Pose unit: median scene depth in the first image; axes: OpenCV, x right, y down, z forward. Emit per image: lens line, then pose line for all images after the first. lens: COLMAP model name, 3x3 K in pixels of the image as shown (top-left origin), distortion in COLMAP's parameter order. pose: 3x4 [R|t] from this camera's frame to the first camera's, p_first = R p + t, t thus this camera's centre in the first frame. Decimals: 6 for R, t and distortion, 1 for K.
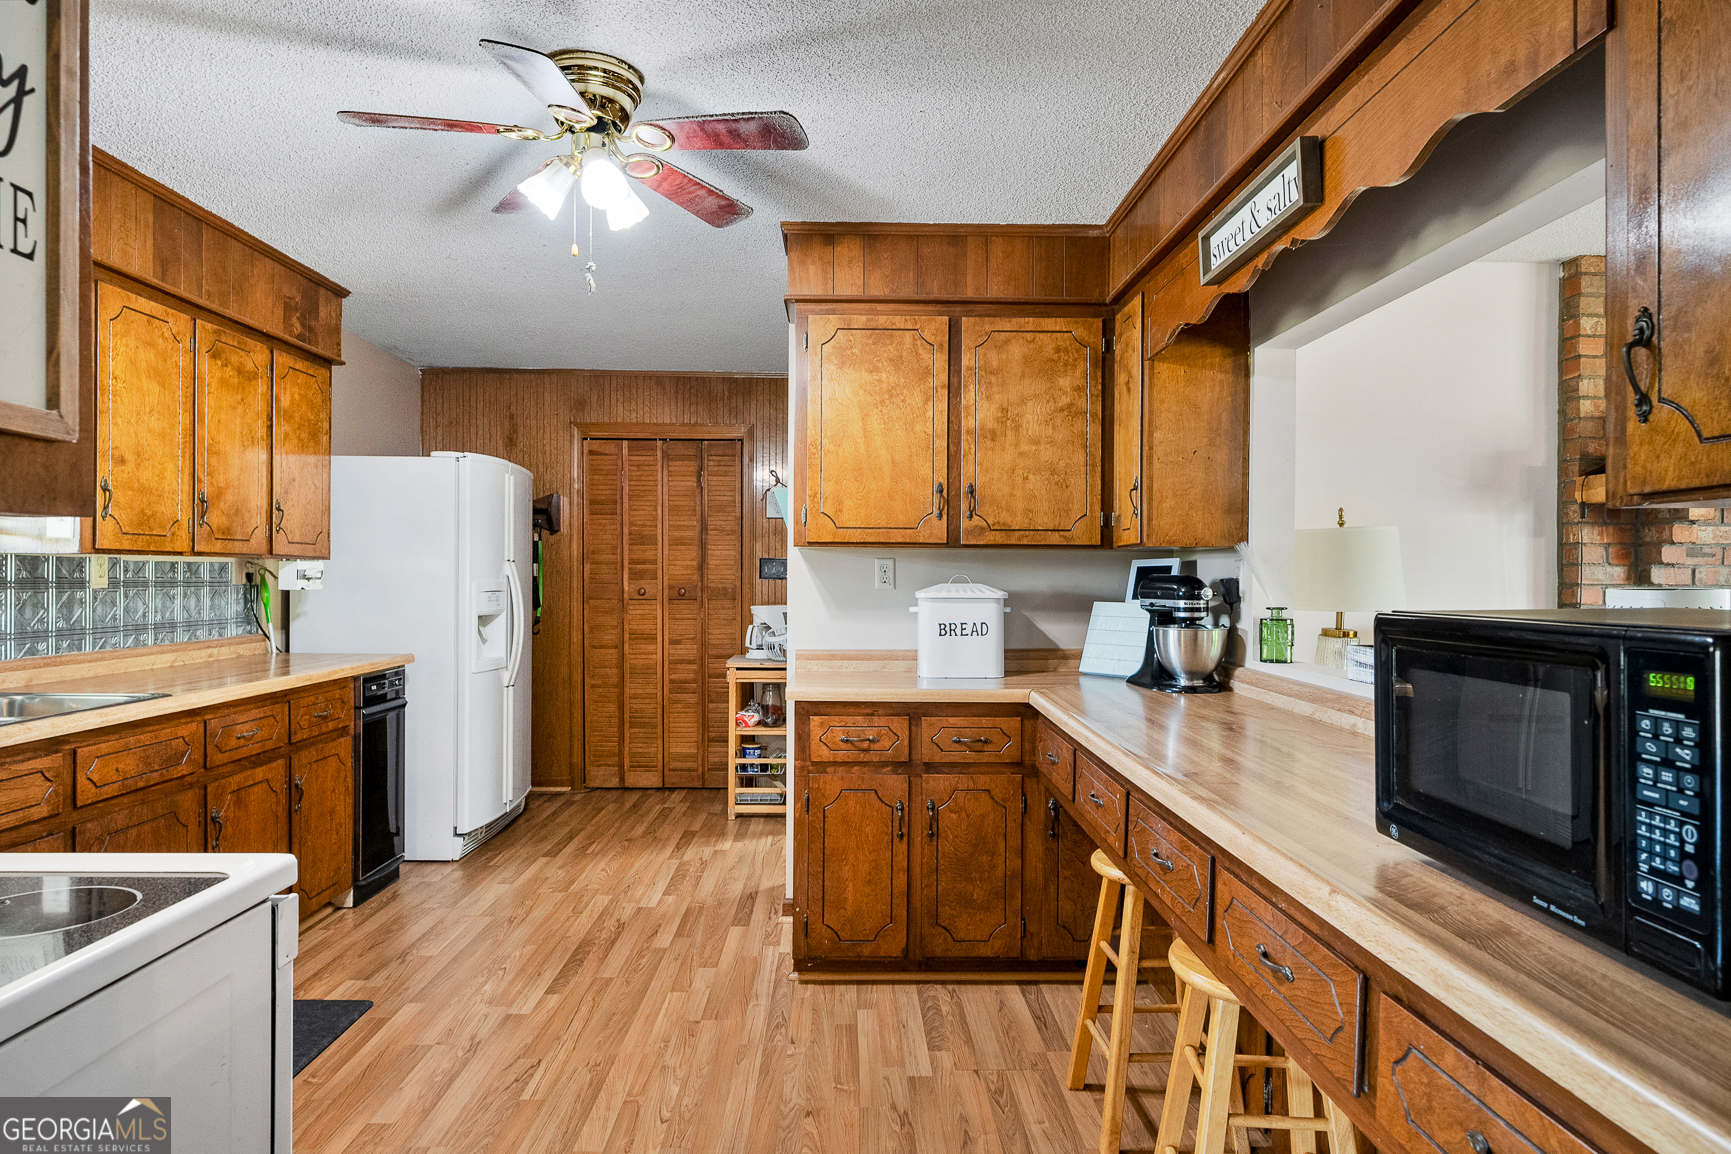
lens RADIAL K [[1047.5, 0, 864.9], [0, 1047.5, 579.8], [0, 0, 1]] dist [0.000921, 0.000271]
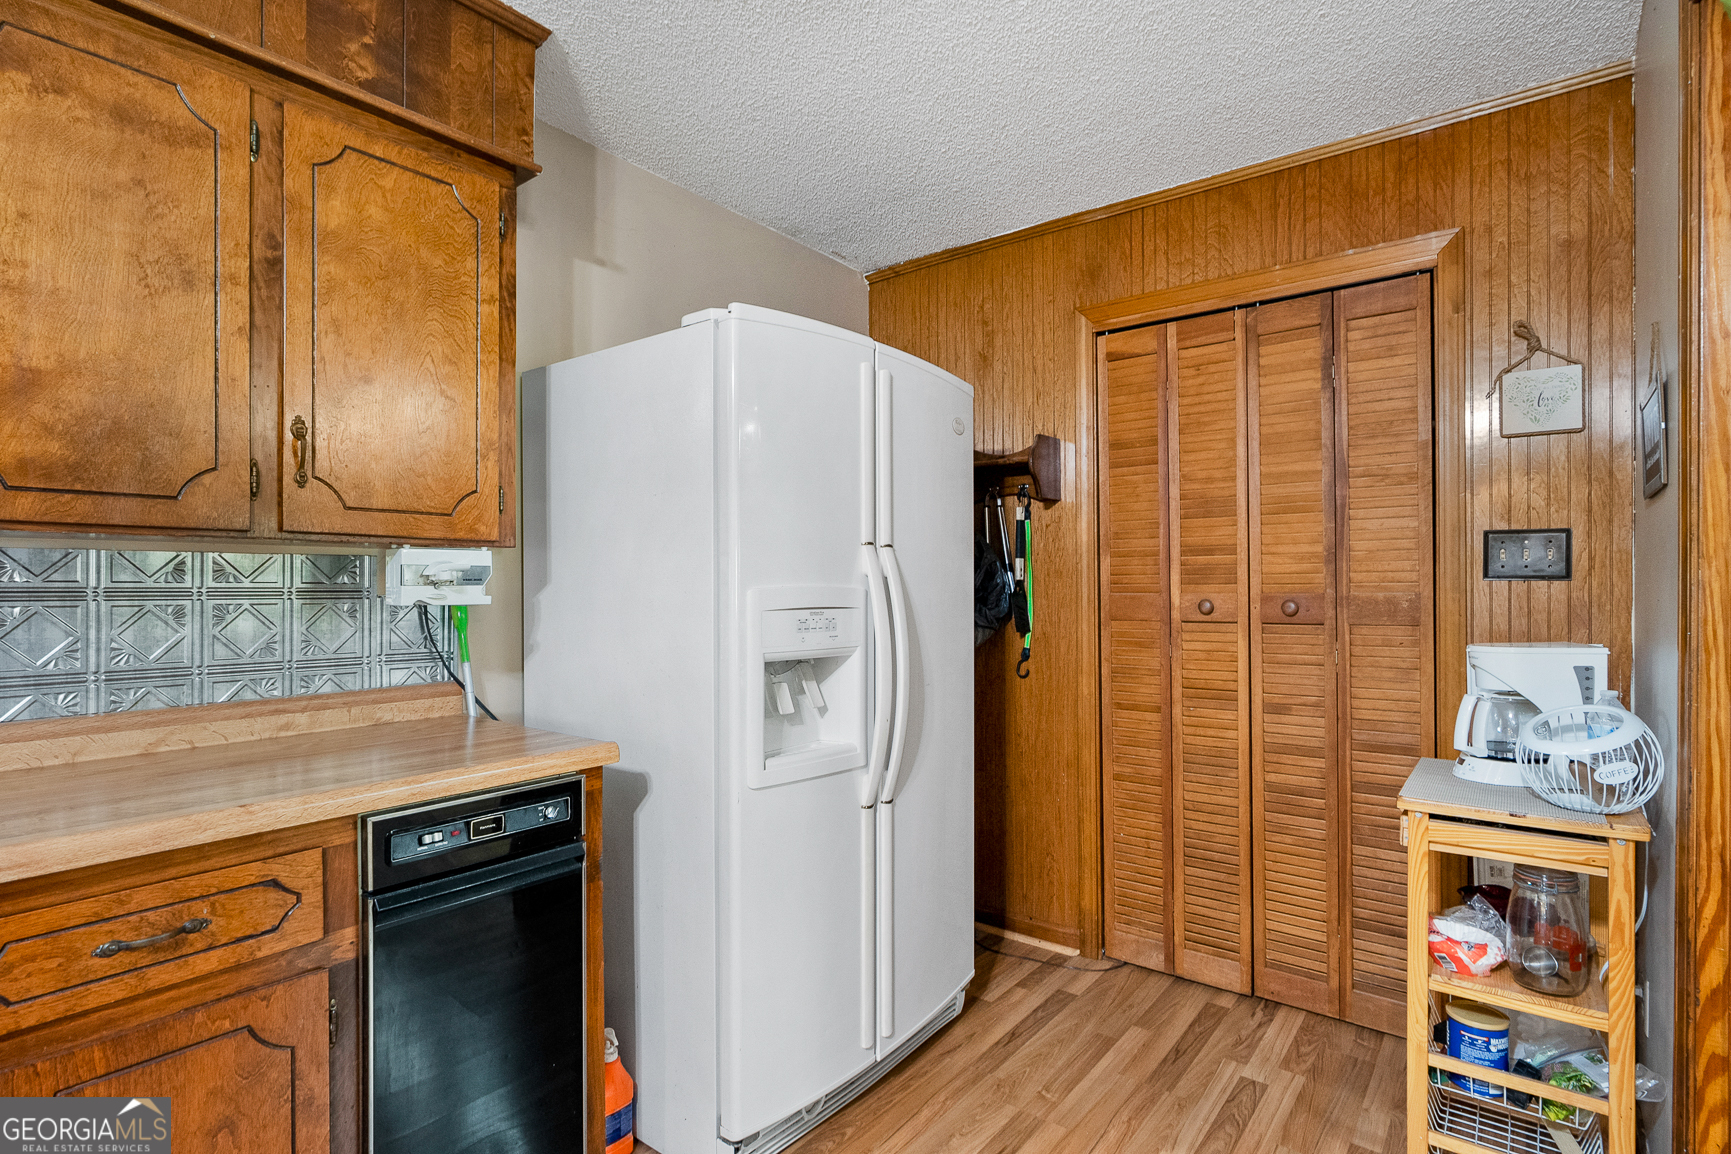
lens RADIAL K [[846.2, 0, 870.9], [0, 846.2, 589.1], [0, 0, 1]] dist [-0.006855, -0.000625]
pose [[0.776921, -0.007854, -0.629550, -0.078325], [0.006072, 0.999969, -0.004982, 0.003533], [0.629569, 0.000048, 0.776944, 0.569927]]
